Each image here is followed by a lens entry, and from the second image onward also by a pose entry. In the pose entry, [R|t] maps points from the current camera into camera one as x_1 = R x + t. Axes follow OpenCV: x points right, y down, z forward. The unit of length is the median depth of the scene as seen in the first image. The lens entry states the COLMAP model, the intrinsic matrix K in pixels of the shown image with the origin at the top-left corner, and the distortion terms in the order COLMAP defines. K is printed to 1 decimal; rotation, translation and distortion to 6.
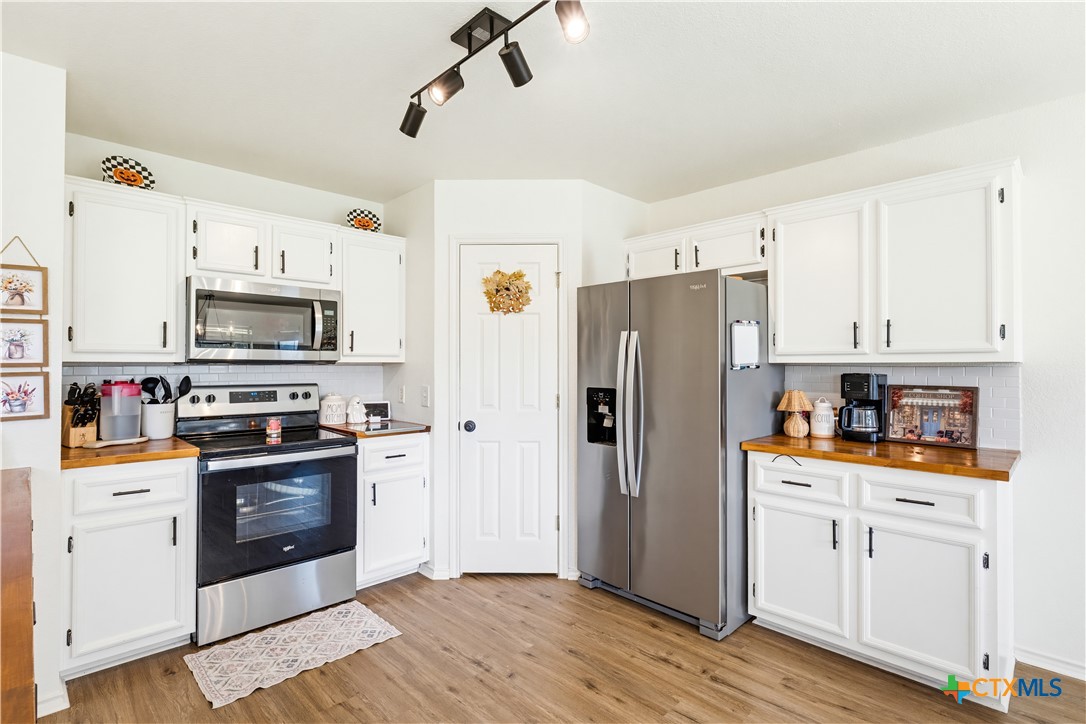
lens RADIAL K [[517.6, 0, 527.0], [0, 517.6, 357.6], [0, 0, 1]] dist [-0.008358, -0.000996]
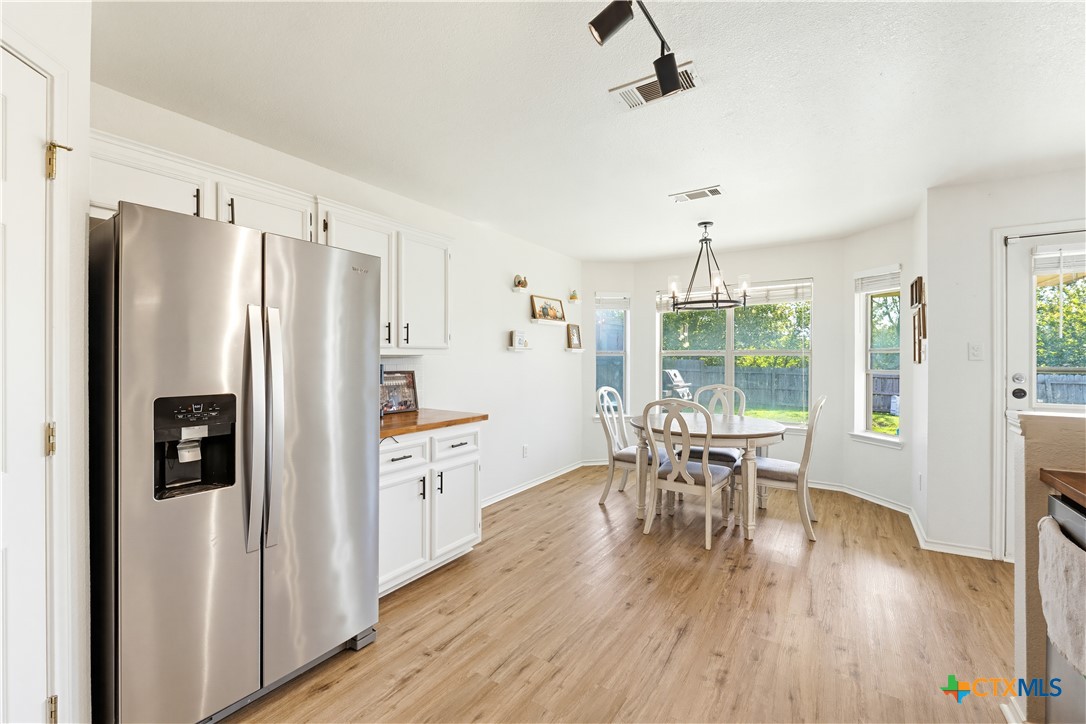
lens RADIAL K [[453.6, 0, 543.0], [0, 453.6, 353.7], [0, 0, 1]] dist [-0.008041, -0.000025]
pose [[-0.230918, 0.009538, 0.972926, -0.522374], [-0.019075, 0.999715, -0.014329, 0.016239], [-0.972786, -0.021868, -0.230670, 0.880516]]
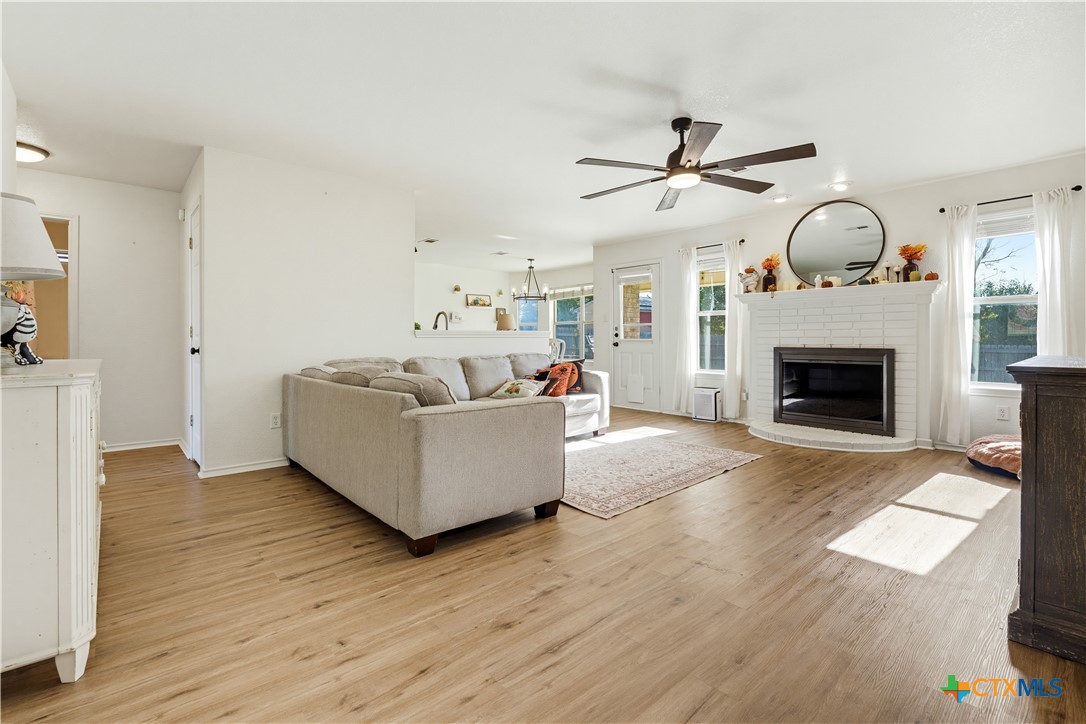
lens RADIAL K [[492.6, 0, 523.5], [0, 492.6, 340.8], [0, 0, 1]] dist [0.001895, -0.000036]
pose [[0.048730, -0.000267, 0.998812, -2.701401], [-0.017395, 0.999848, 0.001116, 0.119070], [-0.998660, -0.017429, 0.048718, -0.146758]]
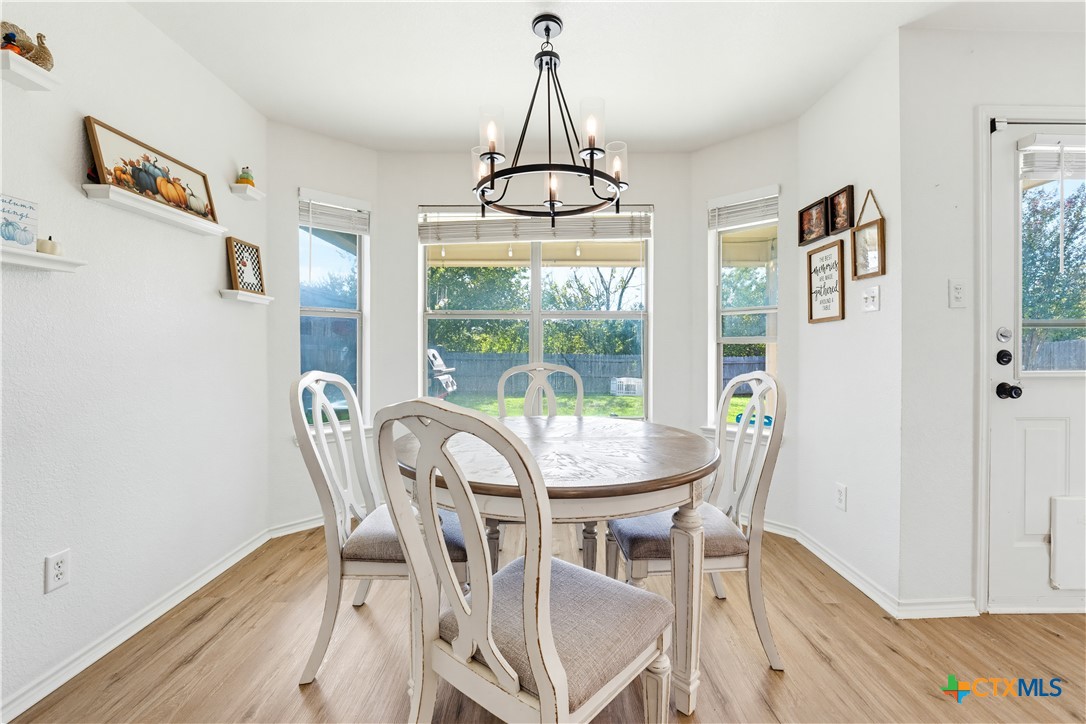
lens RADIAL K [[453.6, 0, 542.2], [0, 453.6, 353.5], [0, 0, 1]] dist [-0.008041, -0.000025]
pose [[-0.727257, -0.005951, 0.686339, 0.359143], [-0.012422, 0.999913, -0.004493, 0.084495], [-0.686253, -0.011793, -0.727268, 0.524581]]
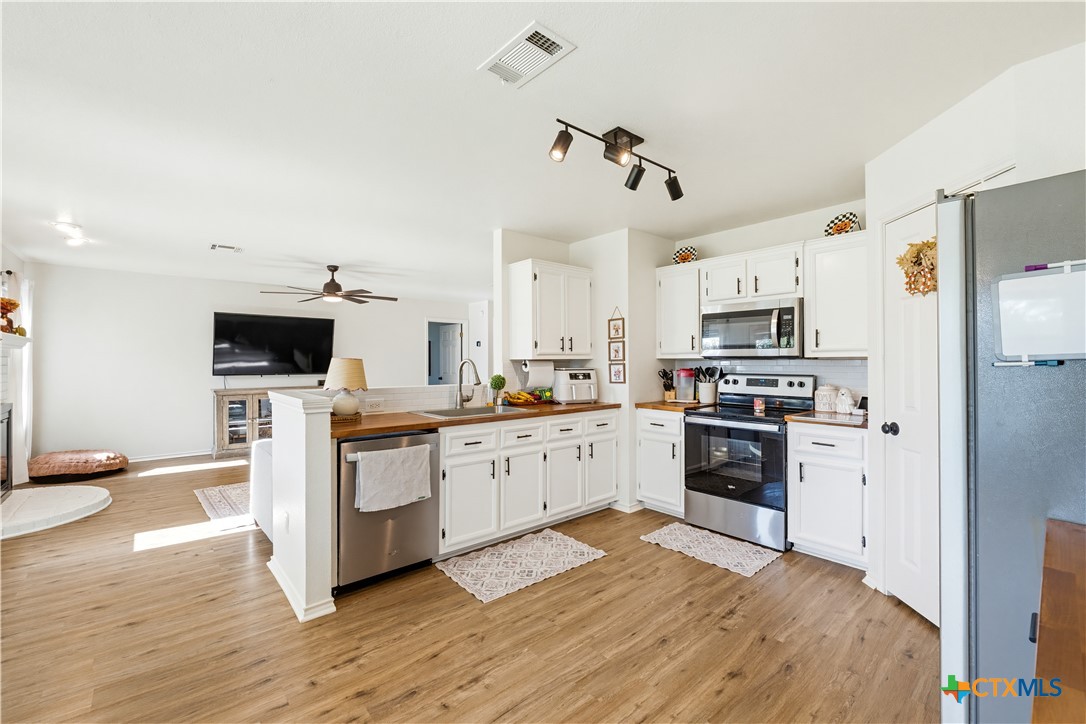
lens RADIAL K [[453.6, 0, 547.5], [0, 453.6, 356.4], [0, 0, 1]] dist [-0.008041, -0.000025]
pose [[-0.031952, -0.010143, -0.999438, 0.870838], [0.015933, 0.999816, -0.010656, 0.011181], [0.999362, -0.016265, -0.031785, 0.568999]]
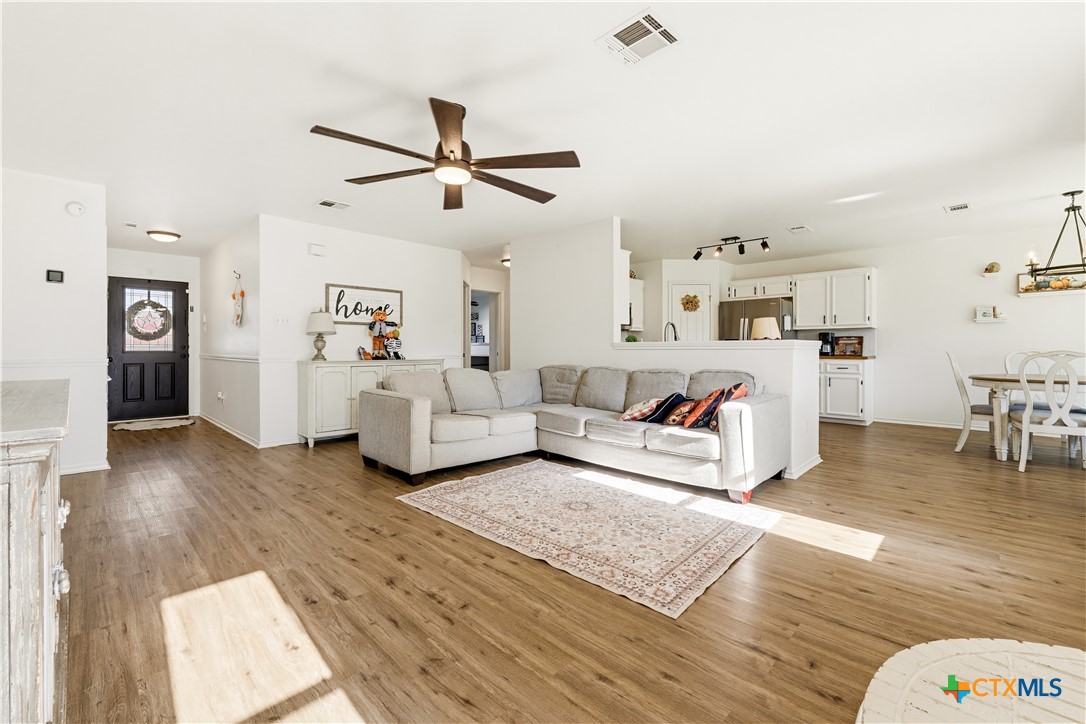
lens RADIAL K [[453.6, 0, 526.8], [0, 453.6, 346.5], [0, 0, 1]] dist [-0.008041, -0.000025]
pose [[0.999839, -0.000374, 0.017925, -1.160541], [0.000080, 0.999865, 0.016410, 0.070082], [-0.017929, -0.016406, 0.999705, -1.628867]]
